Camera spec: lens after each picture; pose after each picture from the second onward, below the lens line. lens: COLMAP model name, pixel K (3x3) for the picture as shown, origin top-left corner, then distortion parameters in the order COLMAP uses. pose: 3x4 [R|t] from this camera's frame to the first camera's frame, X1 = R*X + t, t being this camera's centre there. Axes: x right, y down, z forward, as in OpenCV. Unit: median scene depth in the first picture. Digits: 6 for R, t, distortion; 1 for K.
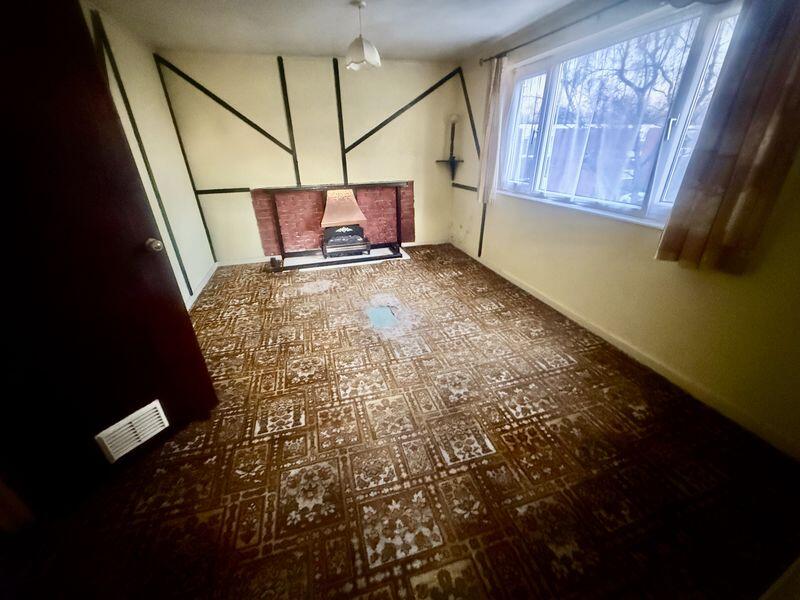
lens RADIAL K [[317.5, 0, 399.5], [0, 317.5, 302.5], [0, 0, 1]] dist [-0.000530, 0.000018]
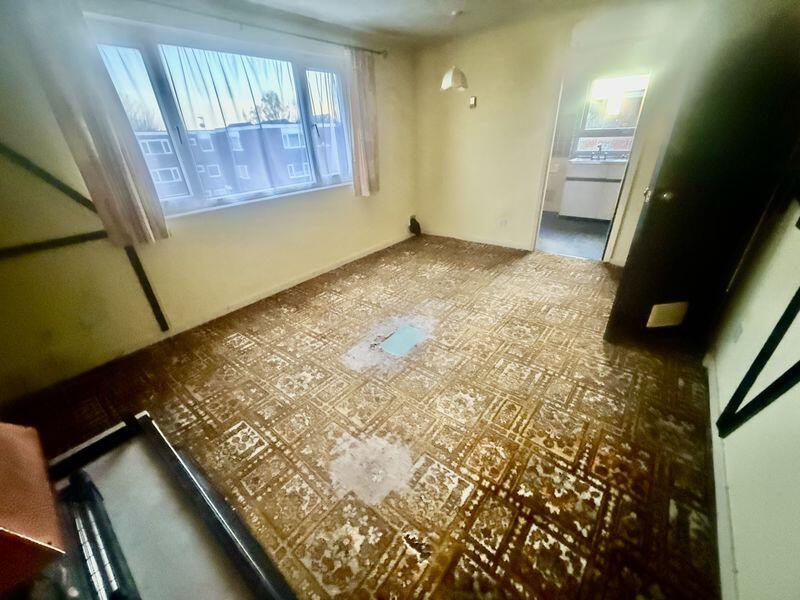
lens RADIAL K [[317.5, 0, 400.1], [0, 317.5, 299.2], [0, 0, 1]] dist [-0.000530, 0.000018]
pose [[-0.576391, -0.334764, 0.745457, -0.678288], [0.407410, 0.673056, 0.617262, -0.579170], [-0.708371, 0.659491, -0.251558, 1.219631]]
